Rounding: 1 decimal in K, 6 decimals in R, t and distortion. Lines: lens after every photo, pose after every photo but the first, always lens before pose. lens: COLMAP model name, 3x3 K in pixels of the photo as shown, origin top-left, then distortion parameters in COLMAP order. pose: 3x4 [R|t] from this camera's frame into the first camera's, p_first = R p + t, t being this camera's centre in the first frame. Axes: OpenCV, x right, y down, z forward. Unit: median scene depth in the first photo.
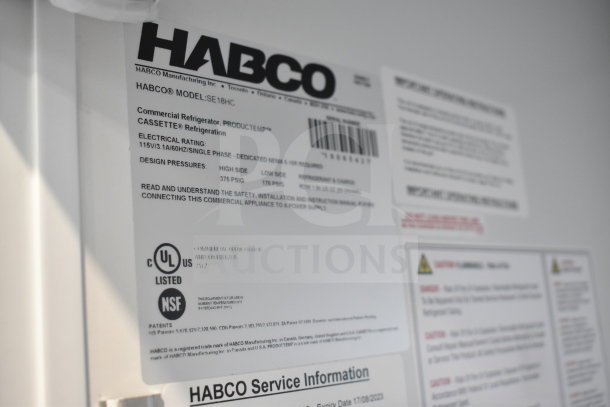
lens RADIAL K [[748.5, 0, 305.1], [0, 748.5, 203.7], [0, 0, 1]] dist [-0.003425, 0.000000]
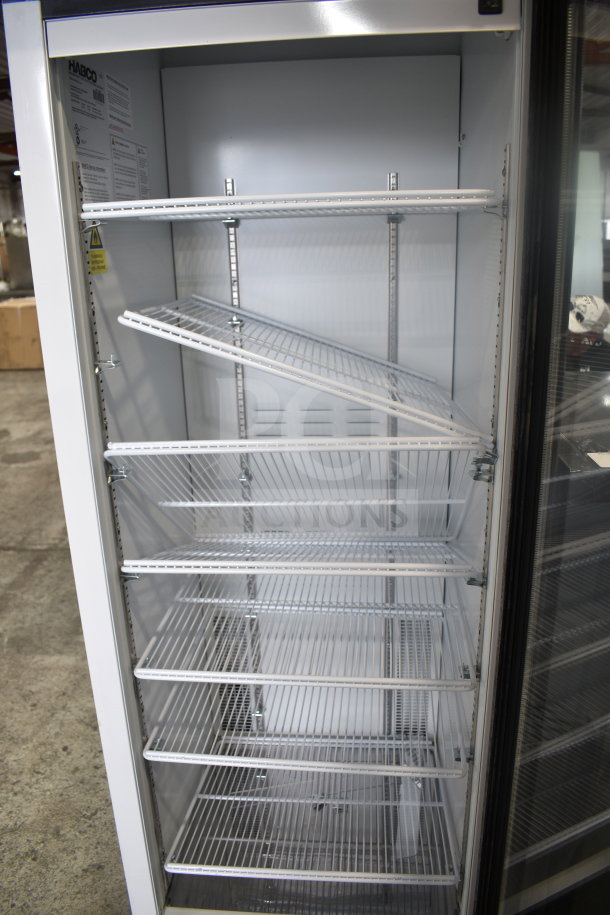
lens RADIAL K [[725.7, 0, 306.0], [0, 725.7, 456.0], [0, 0, 1]] dist [-0.099215, 0.017477]
pose [[0.748670, -0.122875, 0.651456, -1.252315], [-0.170500, 0.913929, 0.368324, 0.053672], [-0.640642, -0.386826, 0.663282, -1.891477]]
